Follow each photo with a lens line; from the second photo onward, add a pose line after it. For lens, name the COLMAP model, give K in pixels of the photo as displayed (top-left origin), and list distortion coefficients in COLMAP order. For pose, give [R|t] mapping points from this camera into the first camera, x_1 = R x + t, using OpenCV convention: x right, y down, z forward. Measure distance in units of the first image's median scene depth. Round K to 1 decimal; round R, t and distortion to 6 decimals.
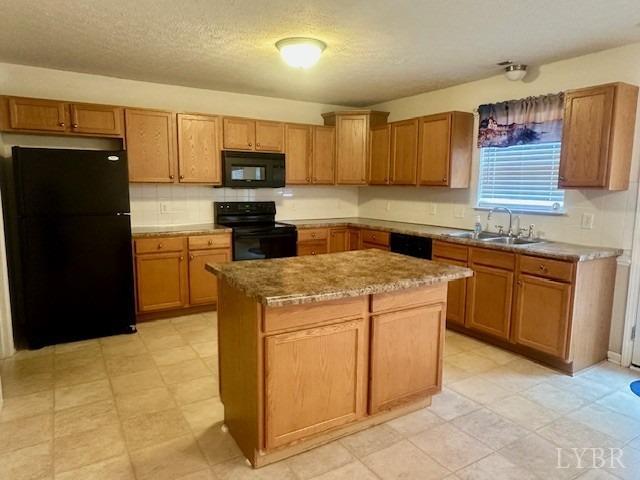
lens RADIAL K [[425.2, 0, 324.1], [0, 425.2, 240.4], [0, 0, 1]] dist [0.002112, -0.003077]
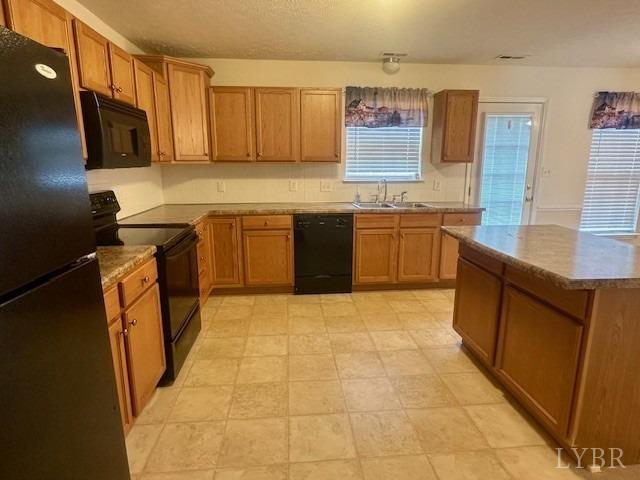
lens RADIAL K [[354.6, 0, 316.5], [0, 354.6, 239.3], [0, 0, 1]] dist [-0.006538, -0.001019]
pose [[0.471283, -0.198647, 0.859320, -0.513901], [0.122494, 0.979606, 0.159273, -0.084205], [-0.873434, 0.030198, 0.486005, 0.617125]]
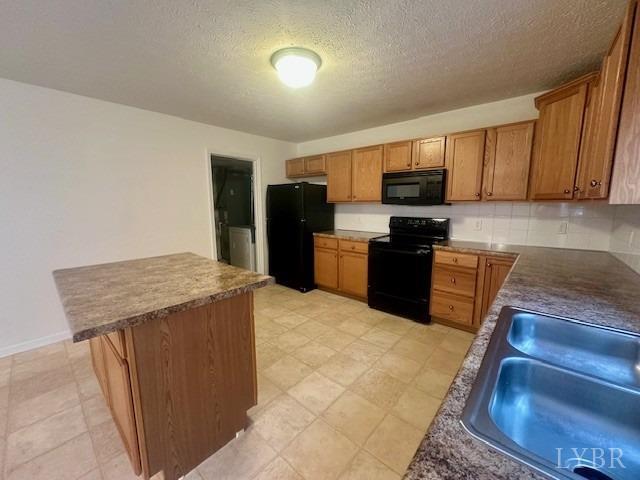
lens RADIAL K [[255.9, 0, 320.5], [0, 255.9, 240.1], [0, 0, 1]] dist [-0.006782, 0.000060]
pose [[0.288403, 0.130210, -0.948614, 0.431687], [-0.118140, 0.987980, 0.099696, -0.081384], [0.950193, 0.083317, 0.300319, 0.668578]]
